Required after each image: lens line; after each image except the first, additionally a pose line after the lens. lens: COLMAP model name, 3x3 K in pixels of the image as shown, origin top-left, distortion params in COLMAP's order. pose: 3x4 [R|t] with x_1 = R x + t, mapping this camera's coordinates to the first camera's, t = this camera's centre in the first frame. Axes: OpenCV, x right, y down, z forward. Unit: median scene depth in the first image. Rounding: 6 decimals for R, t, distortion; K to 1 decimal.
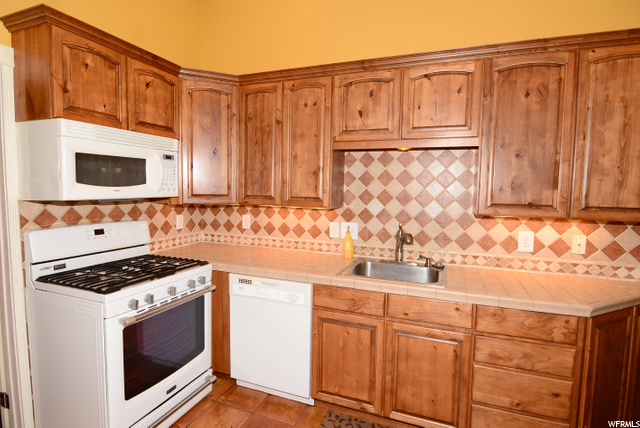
lens RADIAL K [[328.2, 0, 320.0], [0, 328.2, 214.0], [0, 0, 1]] dist [-0.021379, -0.000662]
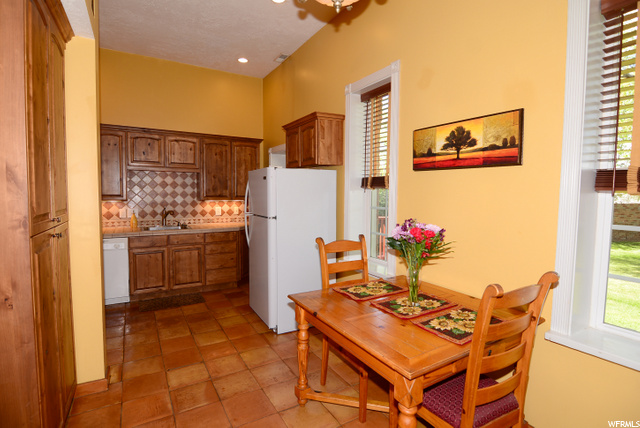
lens RADIAL K [[328.2, 0, 320.0], [0, 328.2, 214.0], [0, 0, 1]] dist [-0.021379, -0.000662]
pose [[0.624994, -0.058612, 0.778426, -0.867921], [0.060462, 0.997816, 0.026586, 0.092715], [-0.778284, 0.030450, 0.627173, -1.224446]]
